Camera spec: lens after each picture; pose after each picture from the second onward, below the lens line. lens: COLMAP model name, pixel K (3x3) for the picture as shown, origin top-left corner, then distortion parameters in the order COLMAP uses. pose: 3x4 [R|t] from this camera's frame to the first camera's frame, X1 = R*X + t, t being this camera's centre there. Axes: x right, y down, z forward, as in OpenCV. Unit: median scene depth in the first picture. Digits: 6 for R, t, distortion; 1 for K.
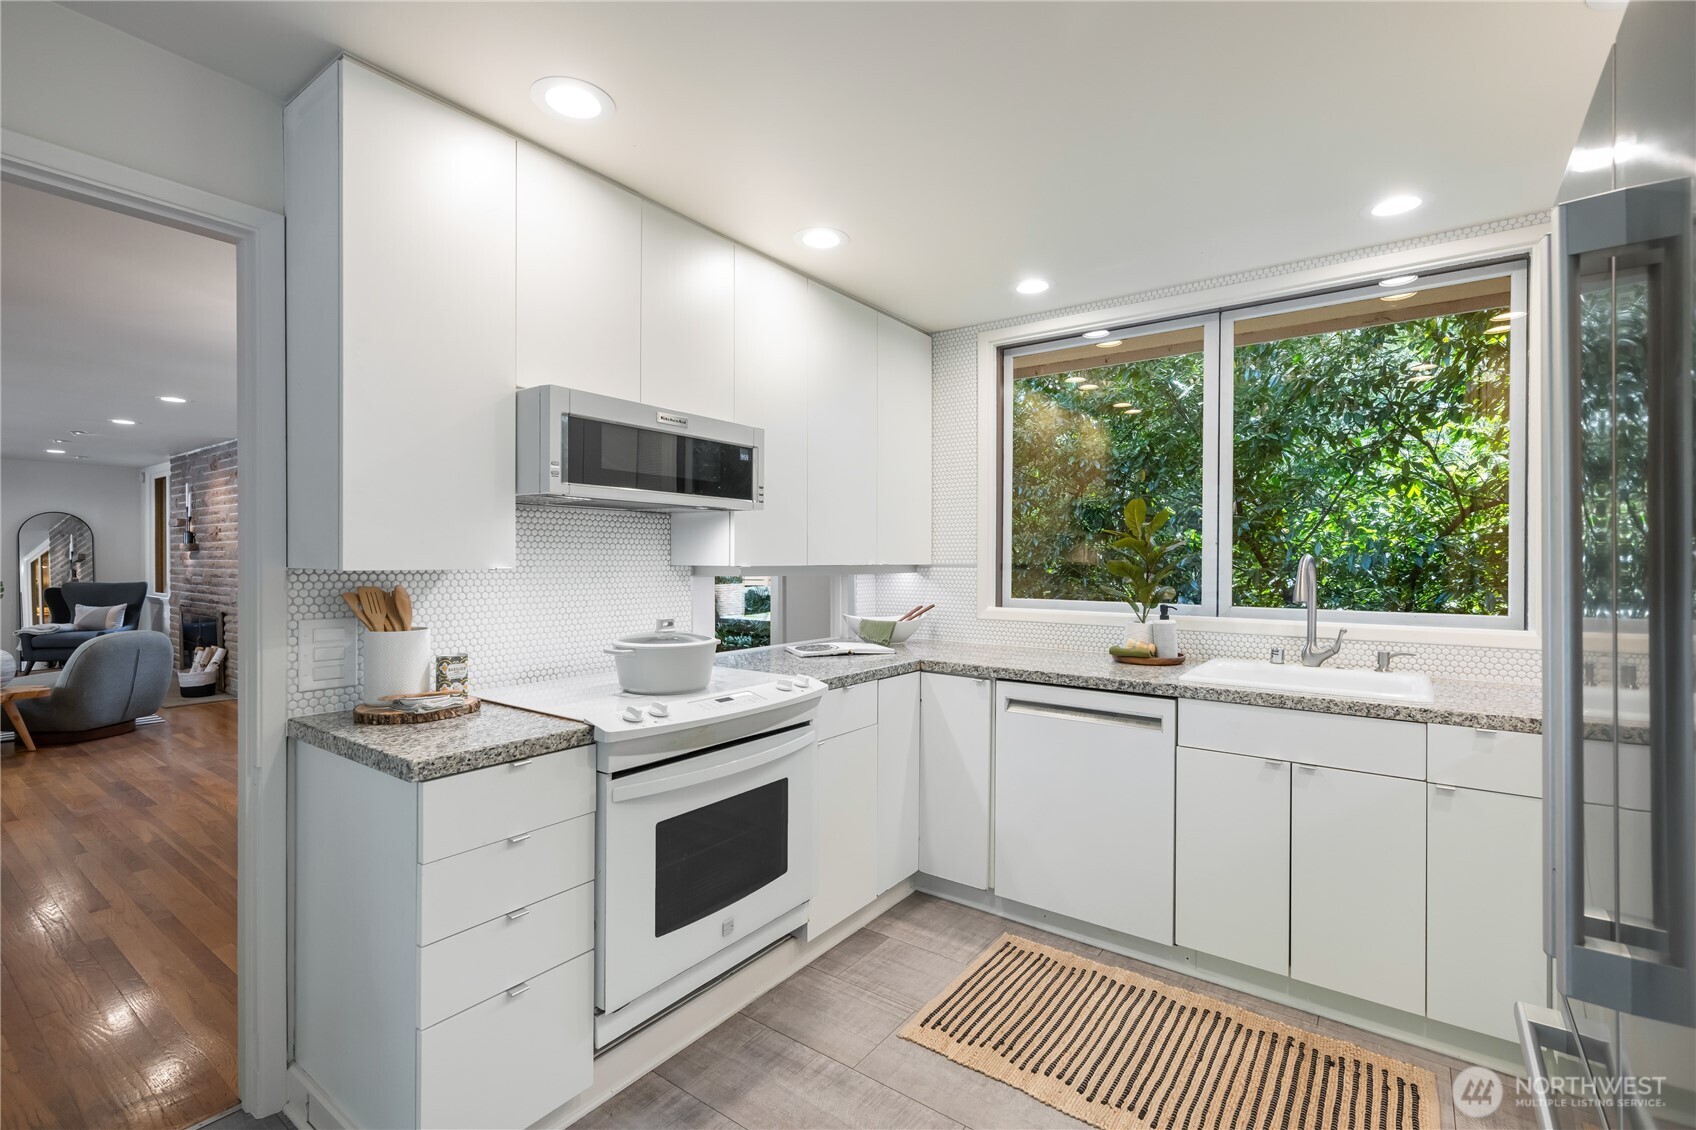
lens RADIAL K [[756.3, 0, 852.8], [0, 756.3, 561.7], [0, 0, 1]] dist [-0.000005, 0.000341]
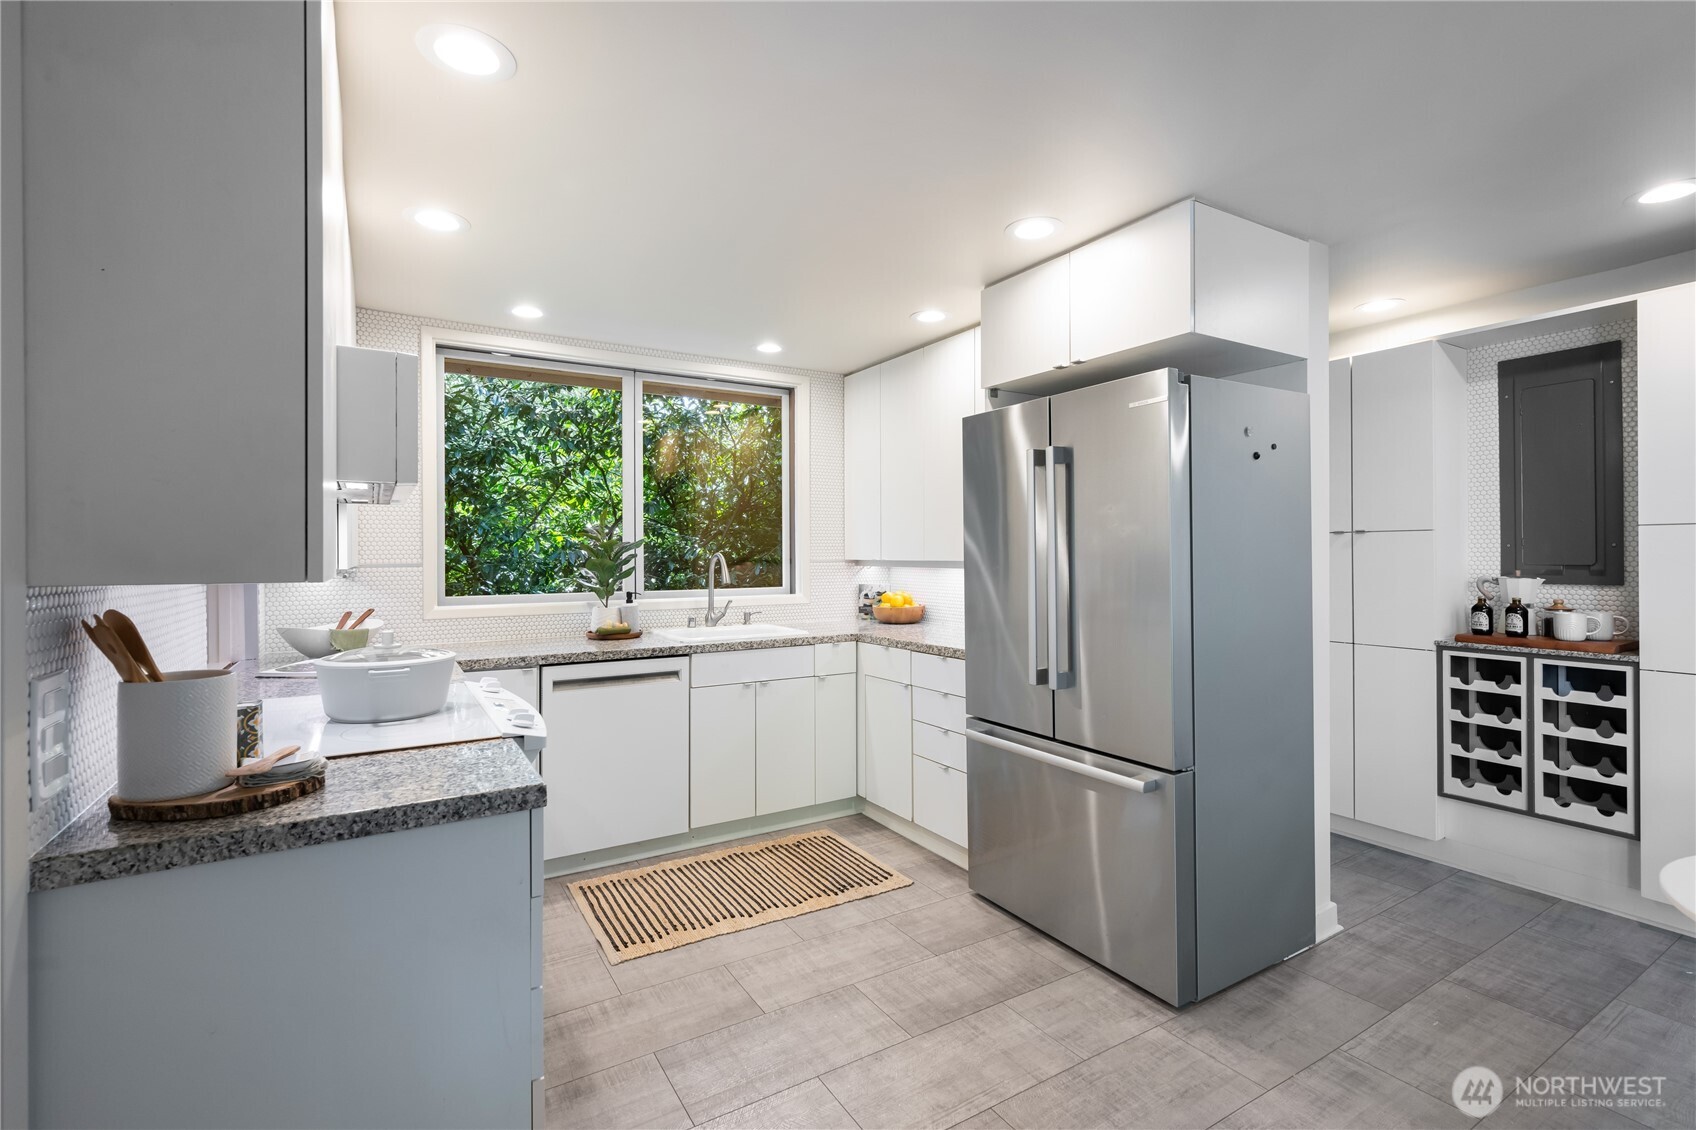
lens RADIAL K [[756.3, 0, 848.3], [0, 756.3, 553.5], [0, 0, 1]] dist [-0.000005, 0.000341]
pose [[0.384750, -0.004064, 0.923012, -0.736154], [0.010905, 0.999941, -0.000143, -0.005265], [-0.922956, 0.010120, 0.384772, 0.173267]]
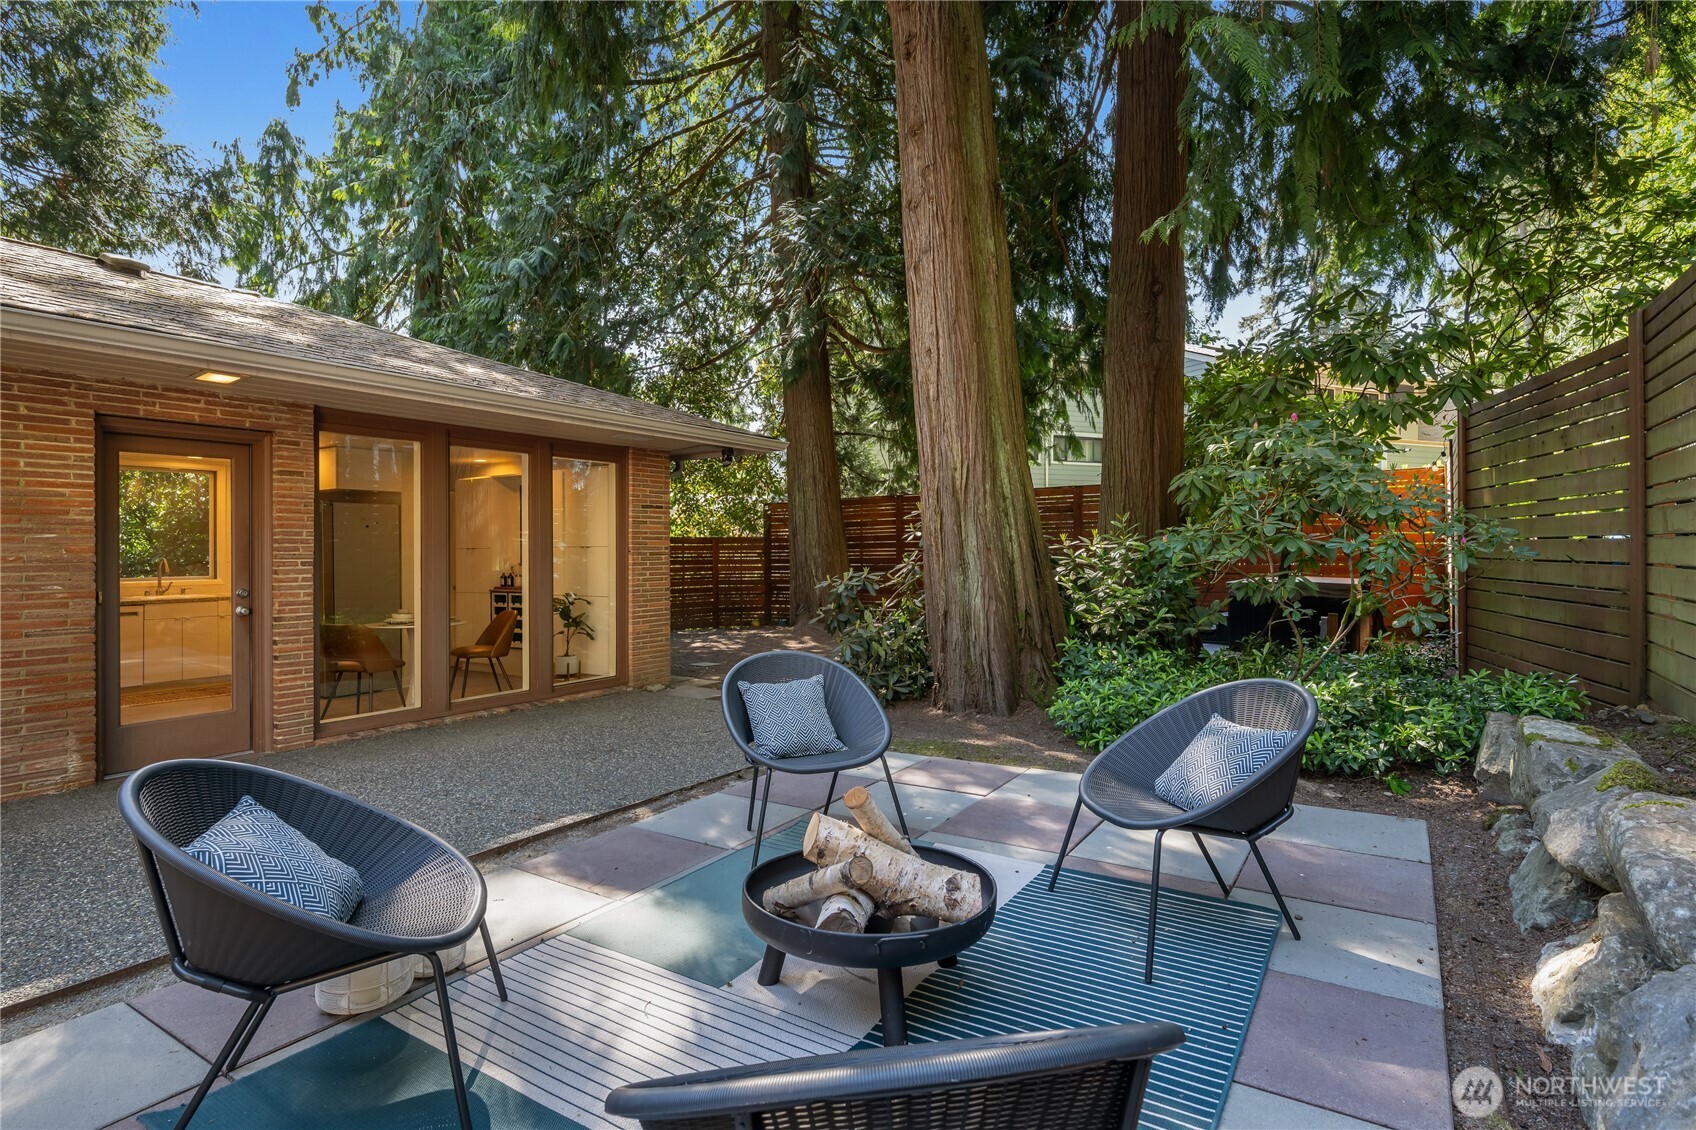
lens RADIAL K [[860.1, 0, 856.6], [0, 860.1, 559.1], [0, 0, 1]] dist [-0.001456, -0.000150]
pose [[-0.062976, -0.005914, 0.997998, -3.166515], [0.011333, 0.999914, 0.006640, 0.003343], [-0.997951, 0.011729, -0.062904, -1.646045]]
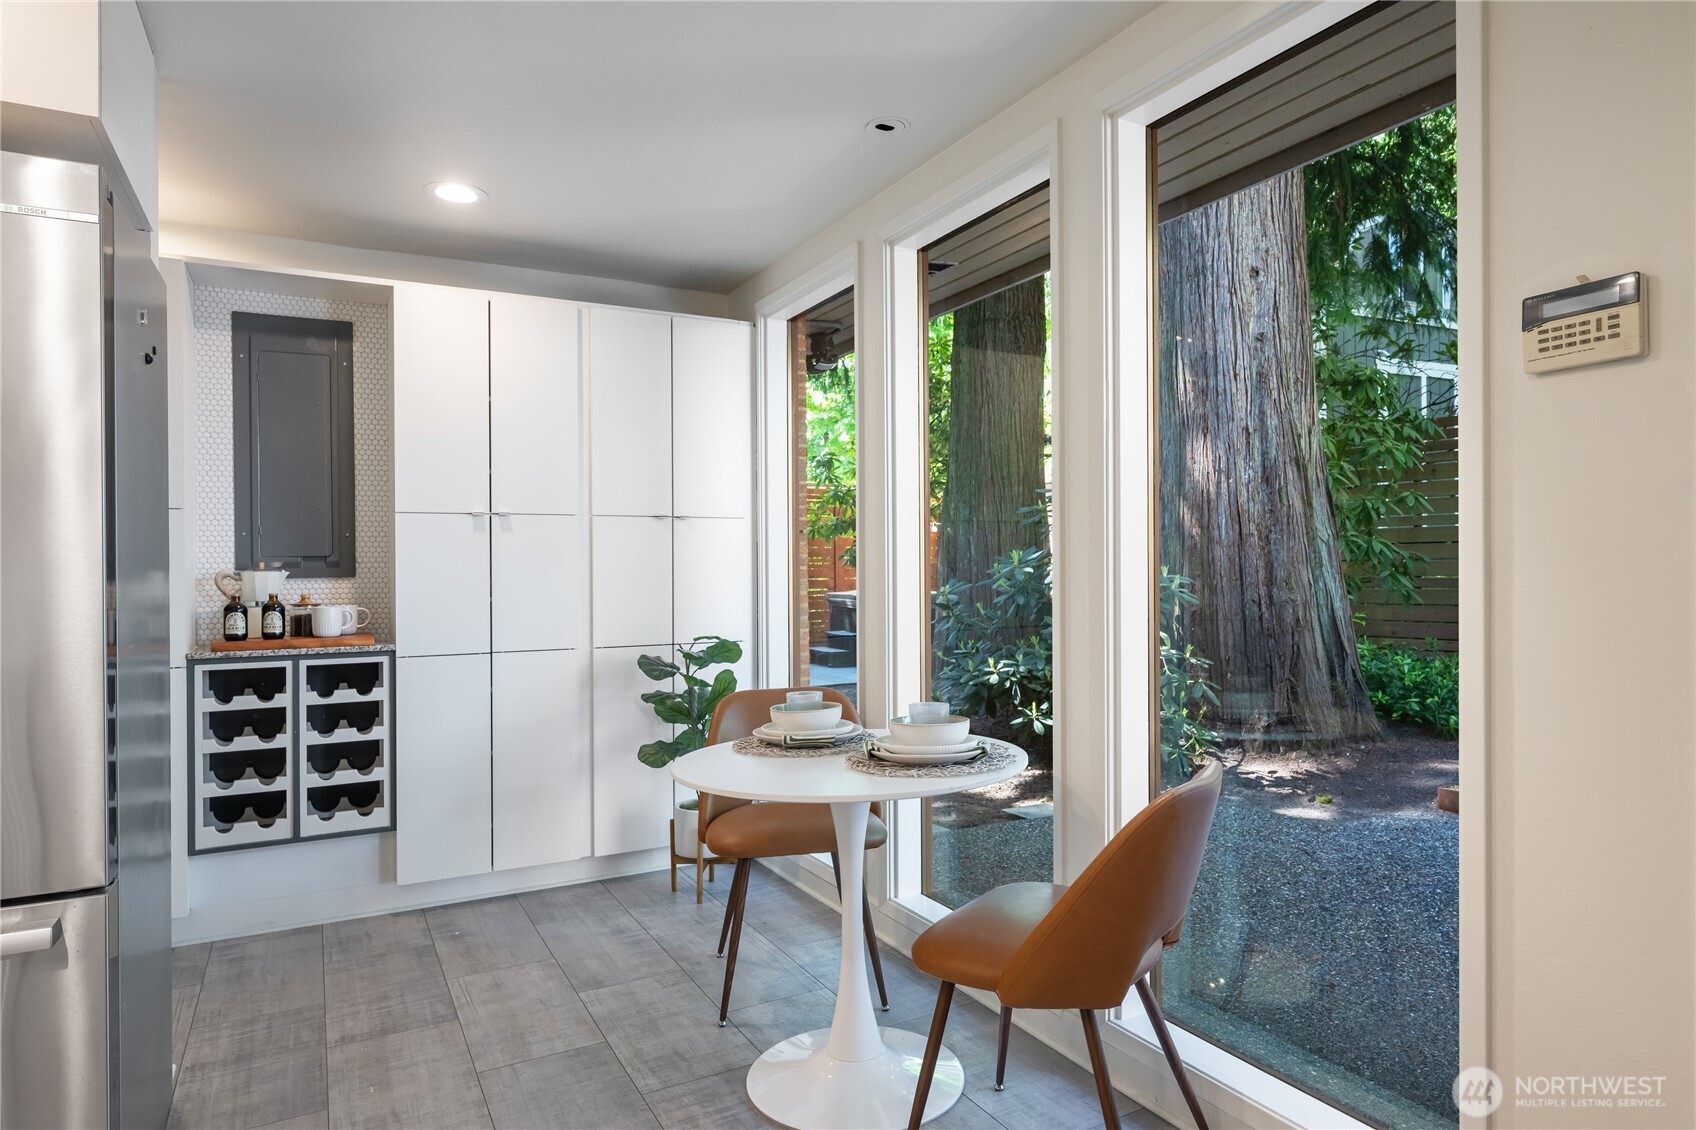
lens RADIAL K [[1000.3, 0, 852.9], [0, 1000.3, 567.7], [0, 0, 1]] dist [-0.003975, -0.001133]
pose [[-0.903121, 0.005613, 0.429349, -0.508141], [0.008566, 0.999951, 0.004946, 0.041915], [-0.429301, 0.008145, -0.903125, 0.541903]]
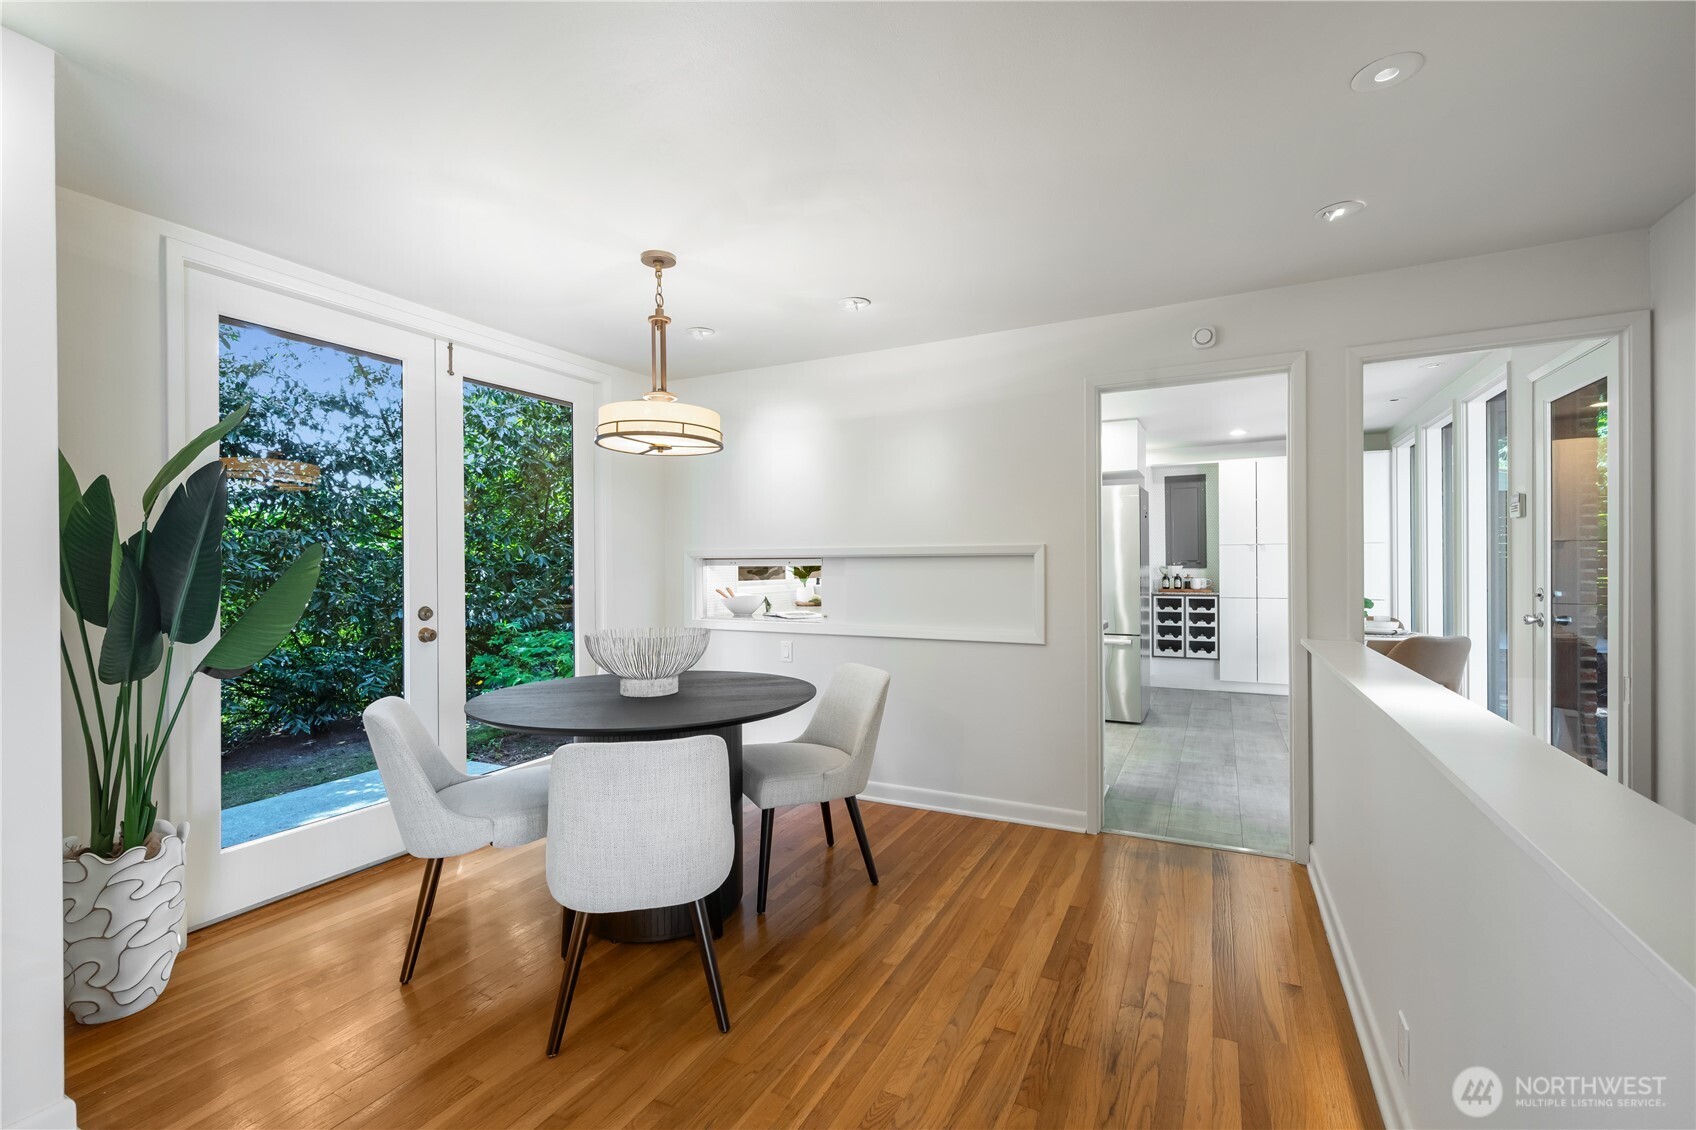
lens RADIAL K [[726.9, 0, 856.2], [0, 726.9, 558.5], [0, 0, 1]] dist [0.001396, -0.001029]
pose [[-0.167896, 0.003847, 0.985797, -1.849025], [0.011357, 0.999934, -0.001968, 0.008374], [-0.985739, 0.010866, -0.167928, 1.399236]]
